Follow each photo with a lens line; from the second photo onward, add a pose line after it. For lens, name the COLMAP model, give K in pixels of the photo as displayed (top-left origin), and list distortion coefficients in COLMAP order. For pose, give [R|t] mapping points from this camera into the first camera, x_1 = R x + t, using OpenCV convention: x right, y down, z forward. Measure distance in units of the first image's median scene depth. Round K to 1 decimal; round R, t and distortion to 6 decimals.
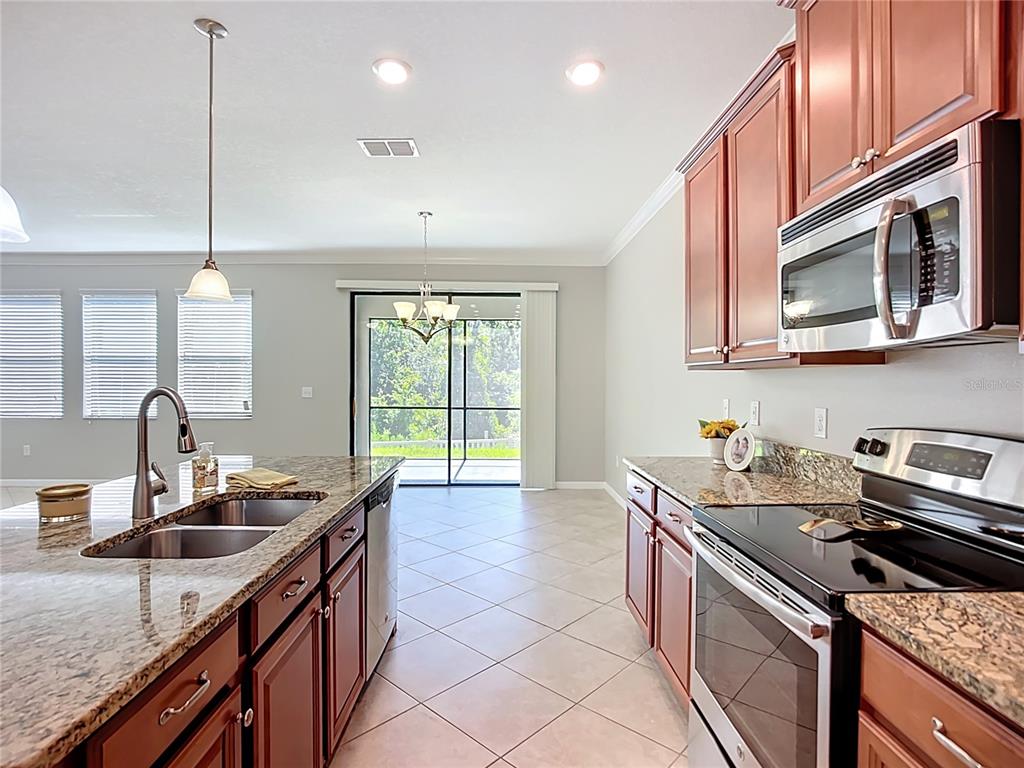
lens RADIAL K [[533.8, 0, 510.3], [0, 533.8, 386.7], [0, 0, 1]] dist [-0.036319, 0.016265]
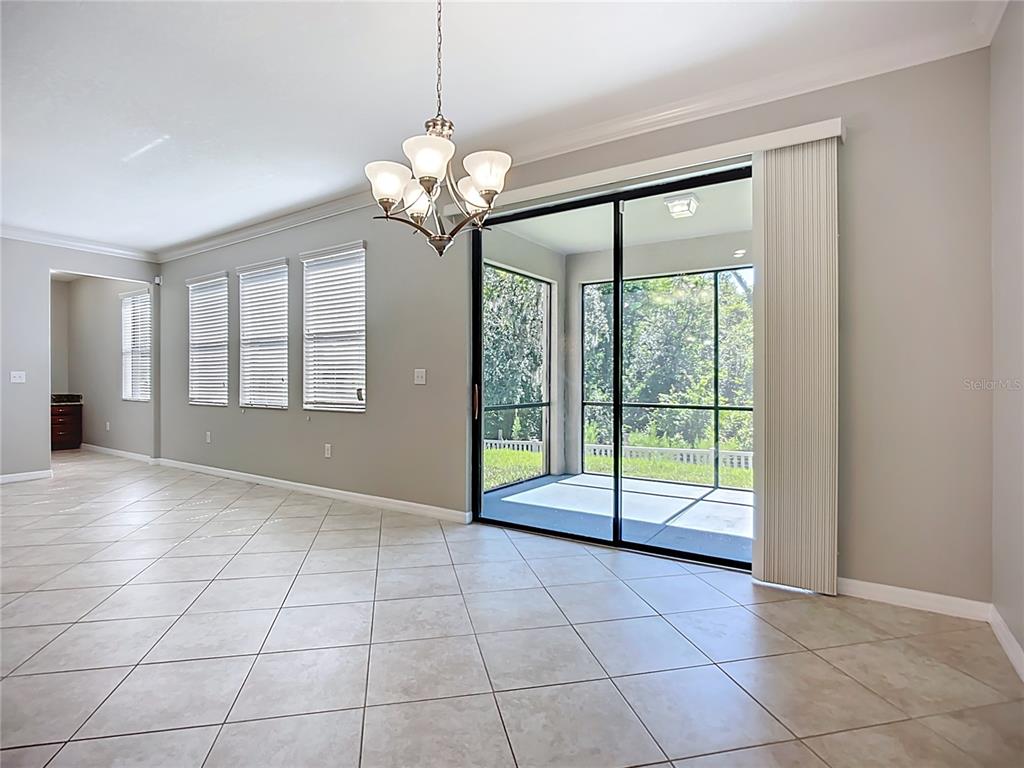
lens RADIAL K [[530.0, 0, 504.0], [0, 530.0, 381.2], [0, 0, 1]] dist [-0.020473, 0.000123]
pose [[0.820194, -0.003028, -0.572078, 0.278051], [-0.003241, 0.999945, -0.009939, 0.061511], [0.572076, 0.010006, 0.820139, 1.310042]]
